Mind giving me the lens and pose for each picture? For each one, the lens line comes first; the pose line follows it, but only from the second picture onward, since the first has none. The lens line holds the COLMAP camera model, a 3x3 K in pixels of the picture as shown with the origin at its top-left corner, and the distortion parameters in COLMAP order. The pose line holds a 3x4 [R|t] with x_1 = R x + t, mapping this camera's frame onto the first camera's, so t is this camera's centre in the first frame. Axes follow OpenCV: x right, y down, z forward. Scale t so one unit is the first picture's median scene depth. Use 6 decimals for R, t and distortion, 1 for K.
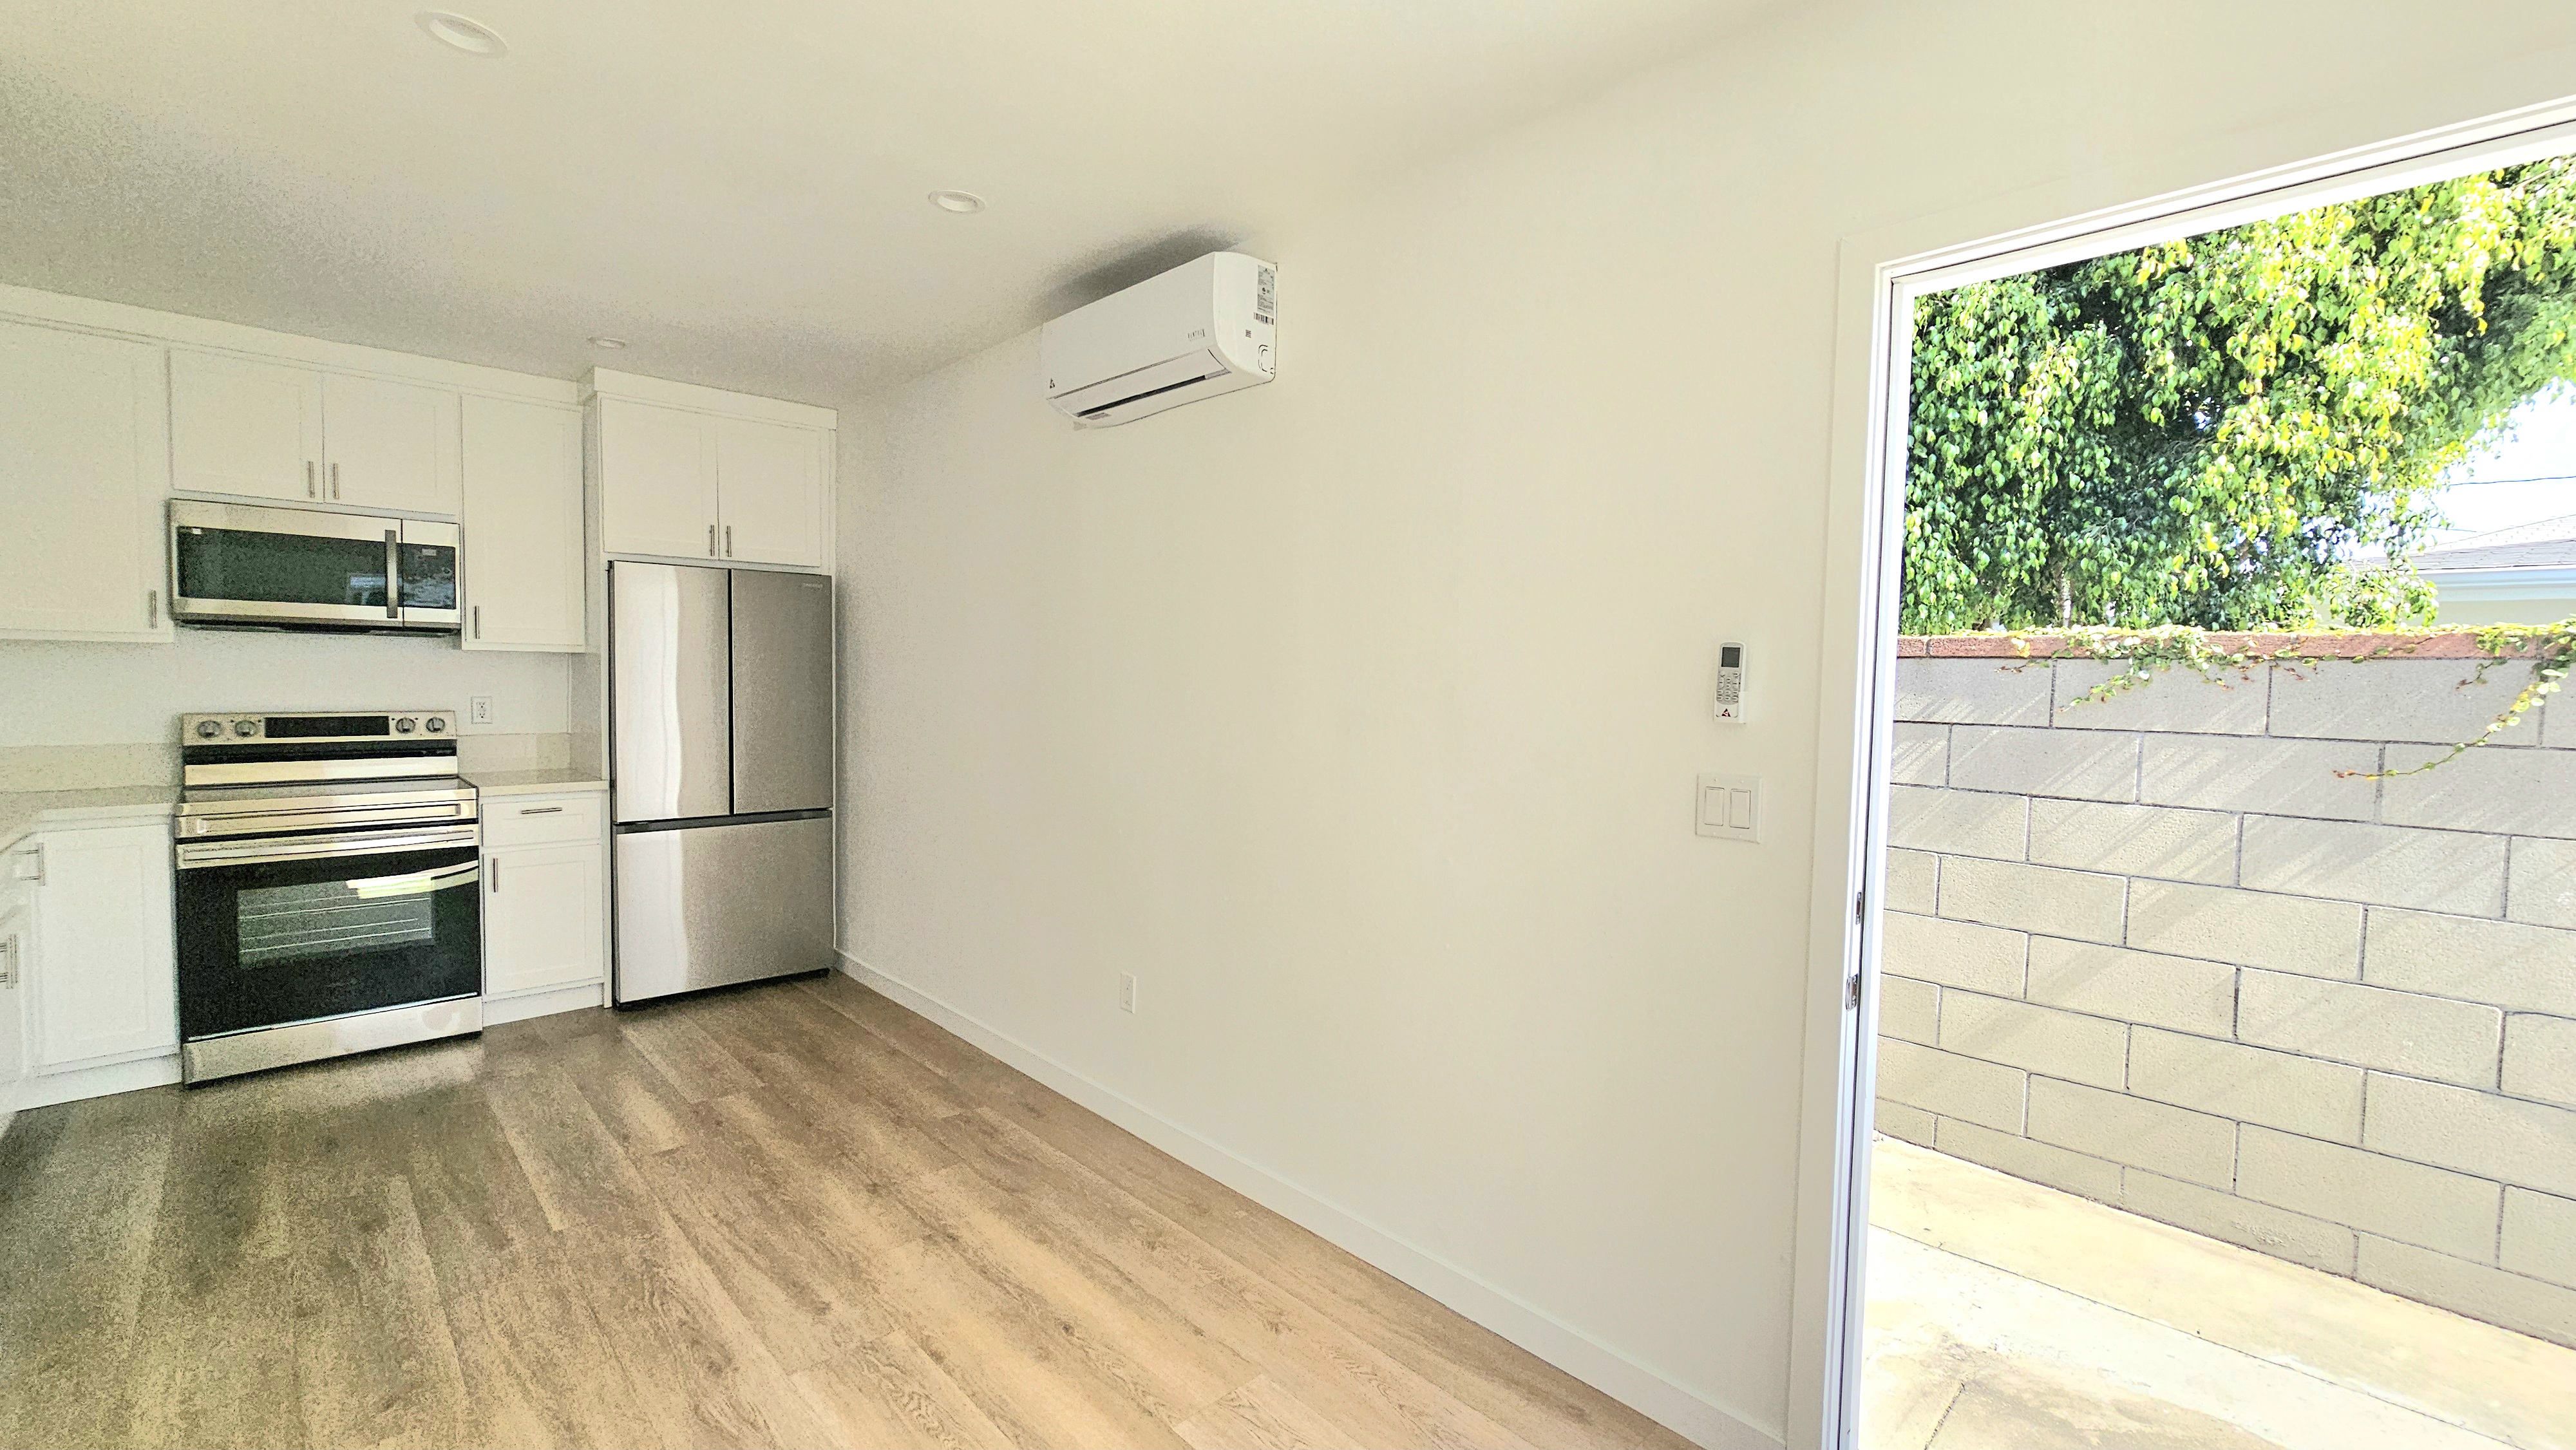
lens RADIAL K [[1039.3, 0, 1288.0], [0, 1039.3, 725.0], [0, 0, 1]] dist [-0.000086, -0.000201]
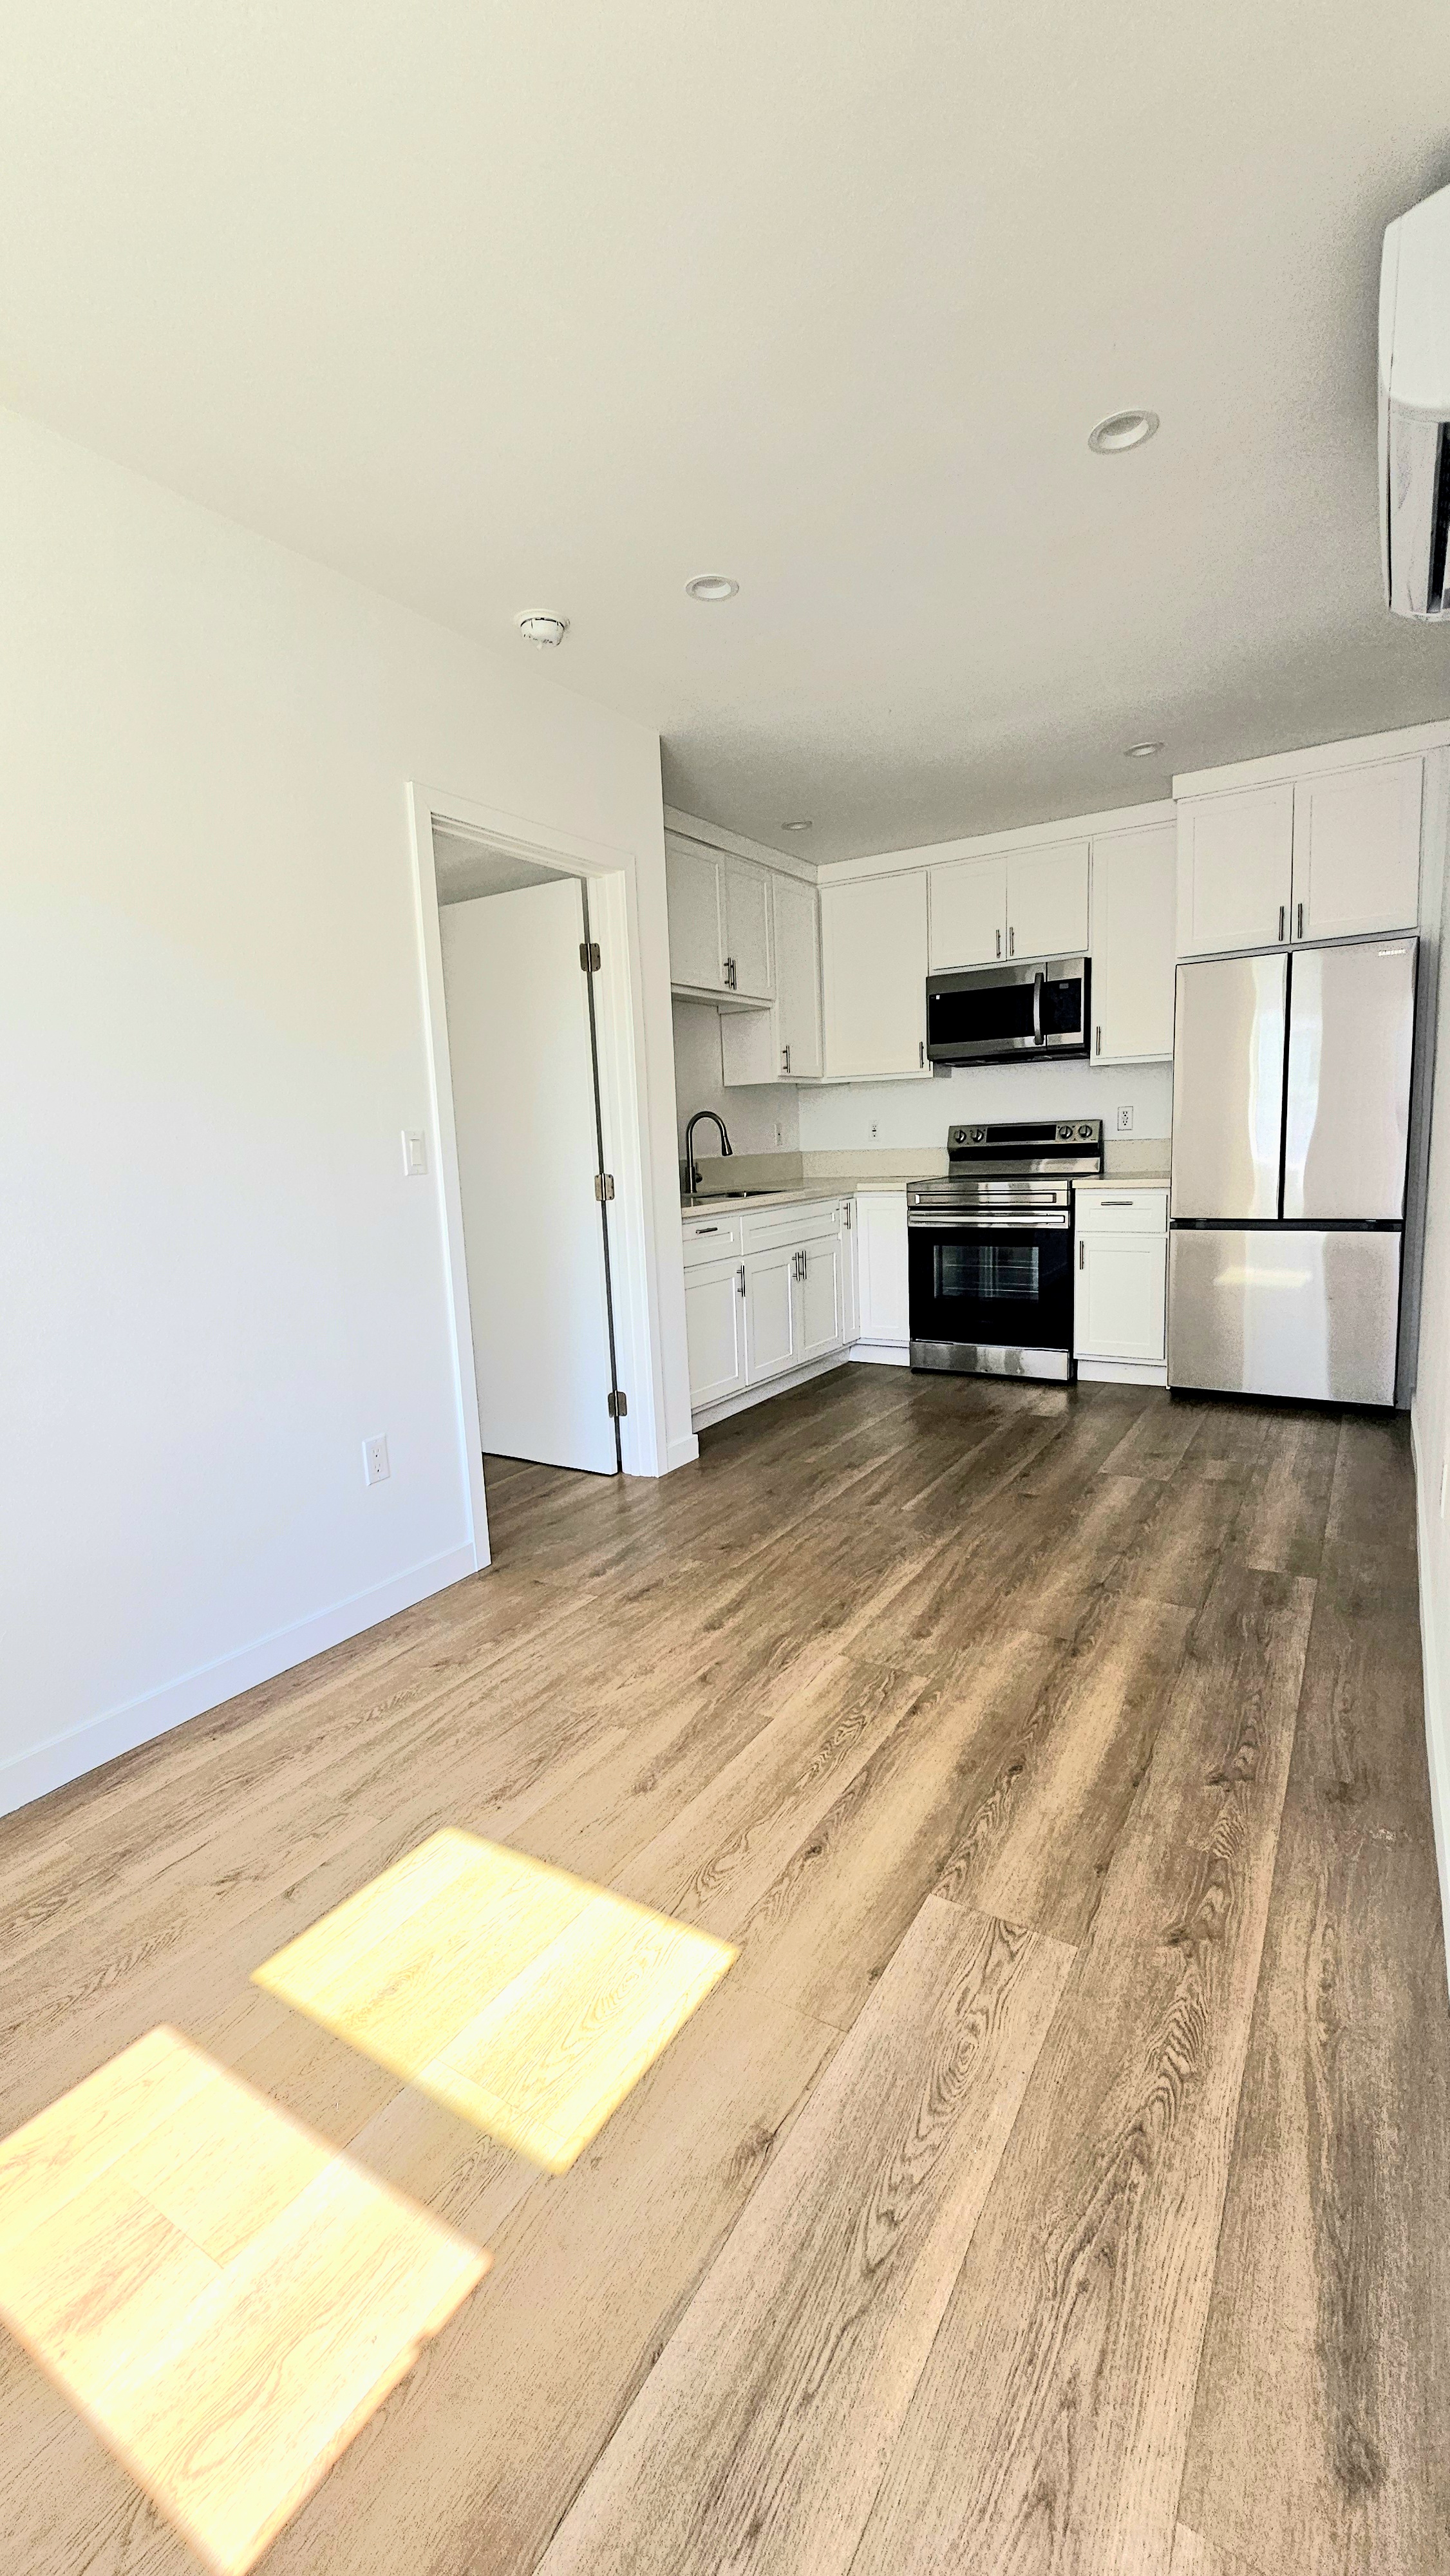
lens RADIAL K [[1046.9, 0, 725.4], [0, 1046.9, 1295.3], [0, 0, 1]] dist [-0.000830, -0.000156]
pose [[0.242156, 0.121951, -0.962543, 0.353012], [0.003057, 0.991968, 0.126448, 0.042896], [0.970232, -0.033563, 0.239838, 0.365833]]
